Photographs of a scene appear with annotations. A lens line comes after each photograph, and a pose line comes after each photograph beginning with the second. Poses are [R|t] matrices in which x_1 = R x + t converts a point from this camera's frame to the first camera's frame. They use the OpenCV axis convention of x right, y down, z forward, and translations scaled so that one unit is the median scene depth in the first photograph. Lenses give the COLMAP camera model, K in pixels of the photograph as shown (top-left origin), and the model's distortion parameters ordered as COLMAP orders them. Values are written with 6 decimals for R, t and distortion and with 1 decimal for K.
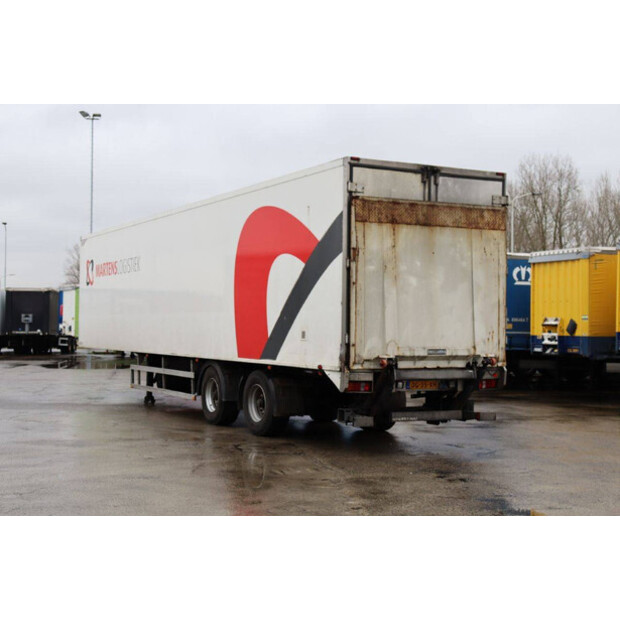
lens RADIAL K [[971.3, 0, 282.7], [0, 971.3, 309.0], [0, 0, 1]] dist [0.027921, 0.050514]
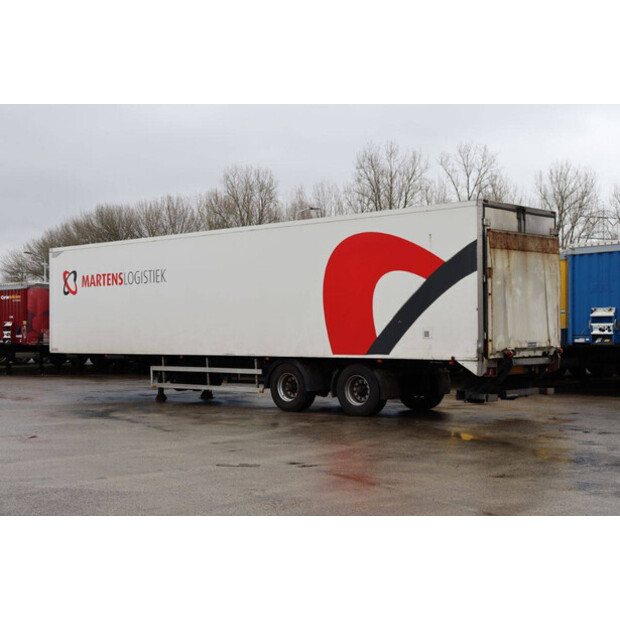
lens RADIAL K [[971.3, 0, 282.7], [0, 971.3, 309.0], [0, 0, 1]] dist [0.027921, 0.050514]
pose [[0.941173, -0.011354, 0.337733, -0.619060], [0.012539, 0.999921, -0.001327, -0.007641], [-0.337691, 0.005483, 0.941241, -0.153917]]
